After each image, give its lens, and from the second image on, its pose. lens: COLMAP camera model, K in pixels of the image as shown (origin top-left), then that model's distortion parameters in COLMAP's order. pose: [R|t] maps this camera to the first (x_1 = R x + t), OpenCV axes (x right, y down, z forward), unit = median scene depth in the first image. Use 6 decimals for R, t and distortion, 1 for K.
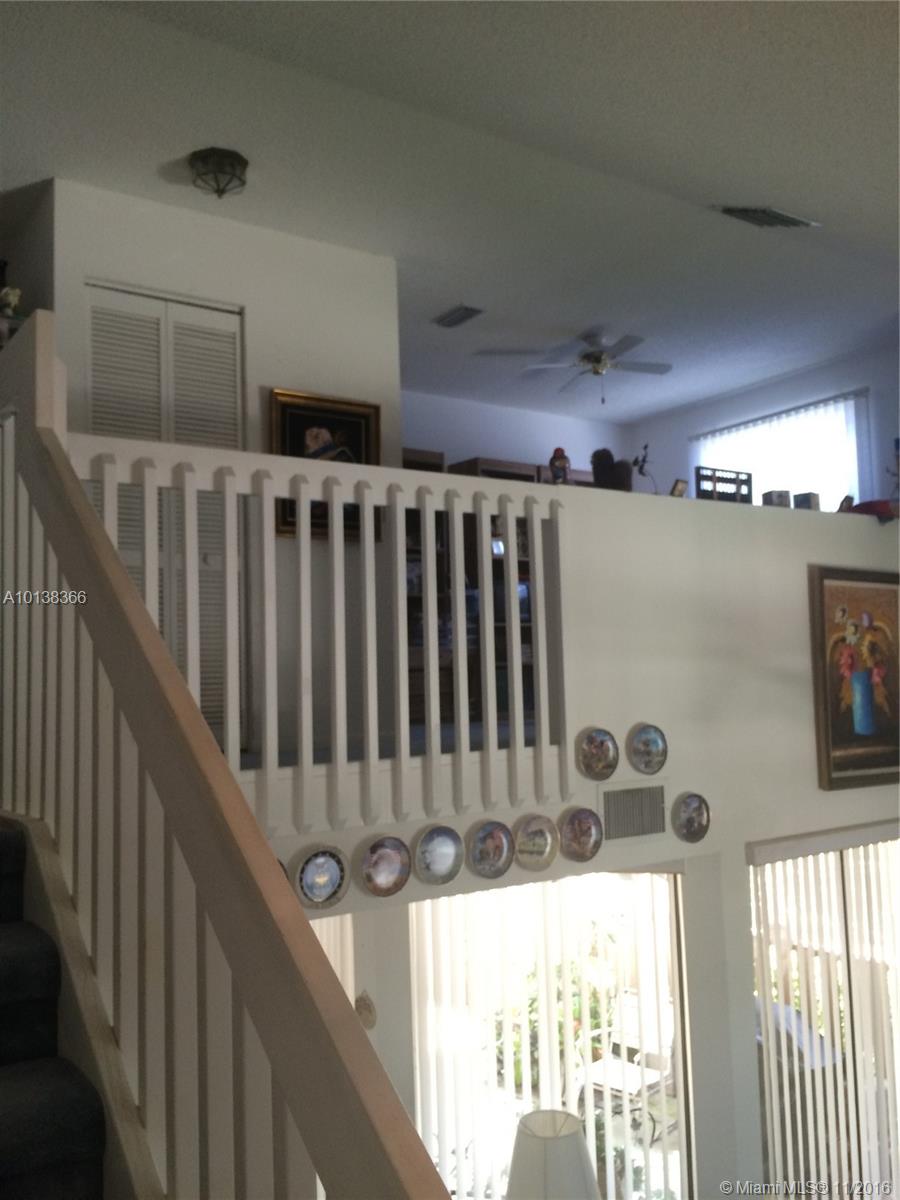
lens RADIAL K [[1026.0, 0, 456.1], [0, 1026.0, 597.8], [0, 0, 1]] dist [0.075744, -0.107408]
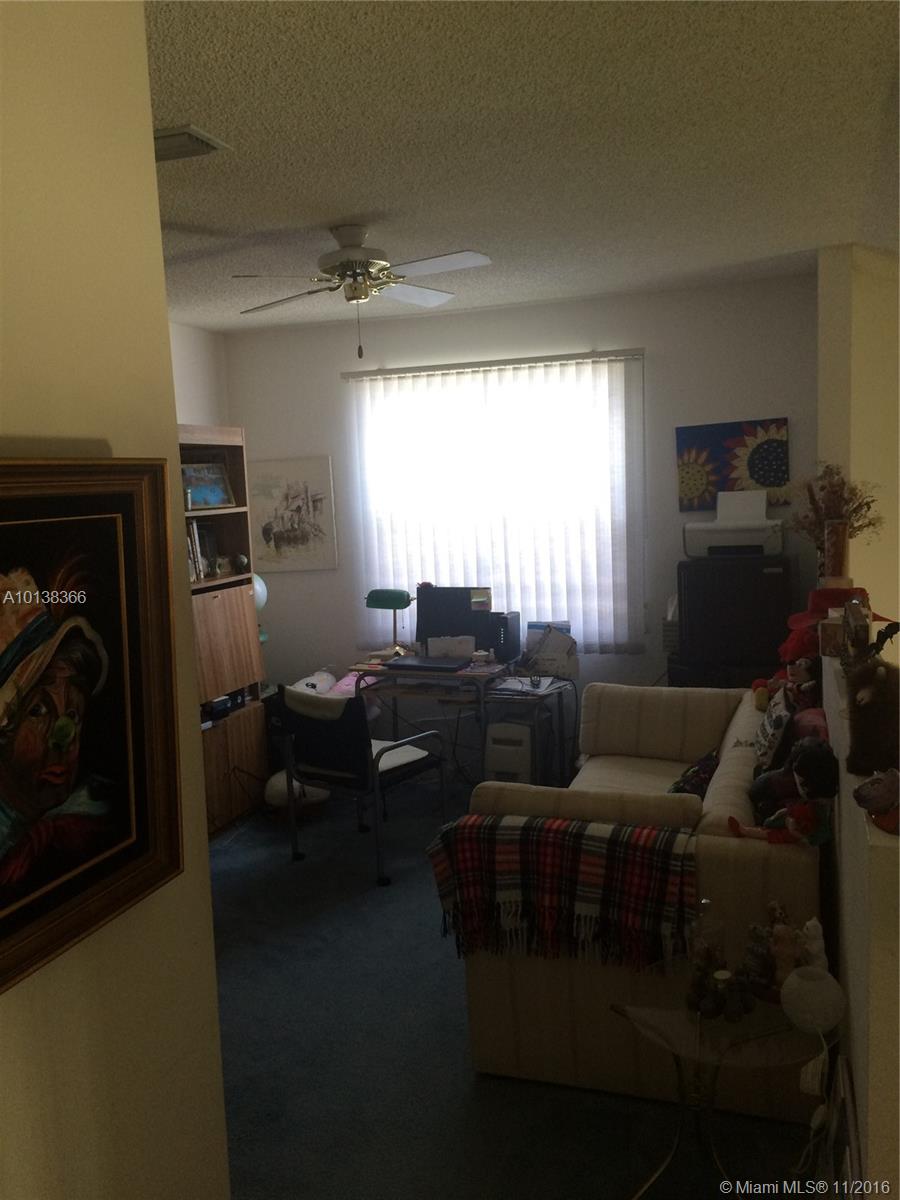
lens RADIAL K [[1024.4, 0, 447.2], [0, 1024.4, 603.4], [0, 0, 1]] dist [0.083354, -0.110320]
pose [[0.795450, -0.080853, 0.600602, -0.200066], [-0.028179, 0.985053, 0.169930, -0.200721], [-0.605364, -0.152095, 0.781282, 0.686931]]
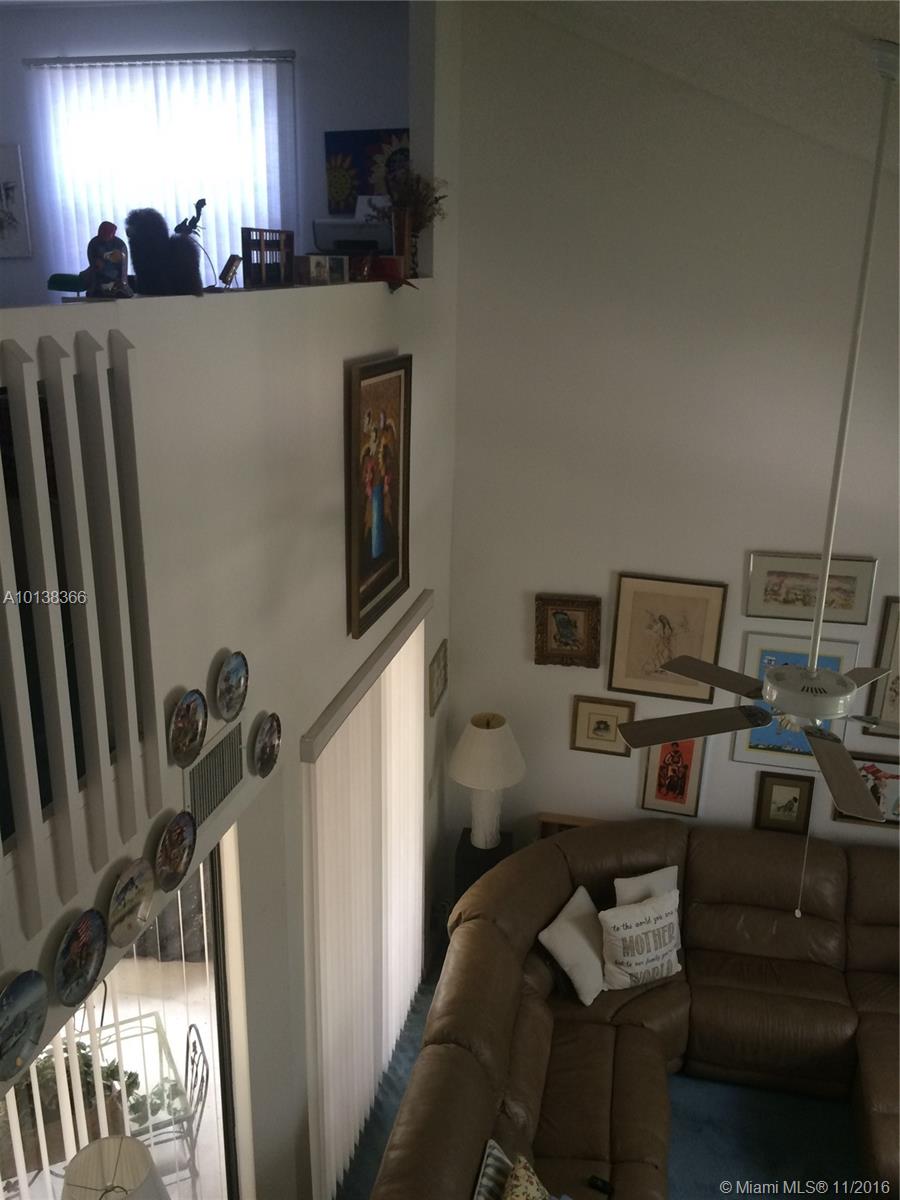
lens RADIAL K [[1026.0, 0, 456.1], [0, 1026.0, 597.8], [0, 0, 1]] dist [0.075744, -0.107408]
pose [[0.733780, -0.170803, 0.657566, -0.124416], [-0.088837, 0.935448, 0.342117, -0.133717], [-0.673553, -0.309455, 0.671240, 0.376201]]
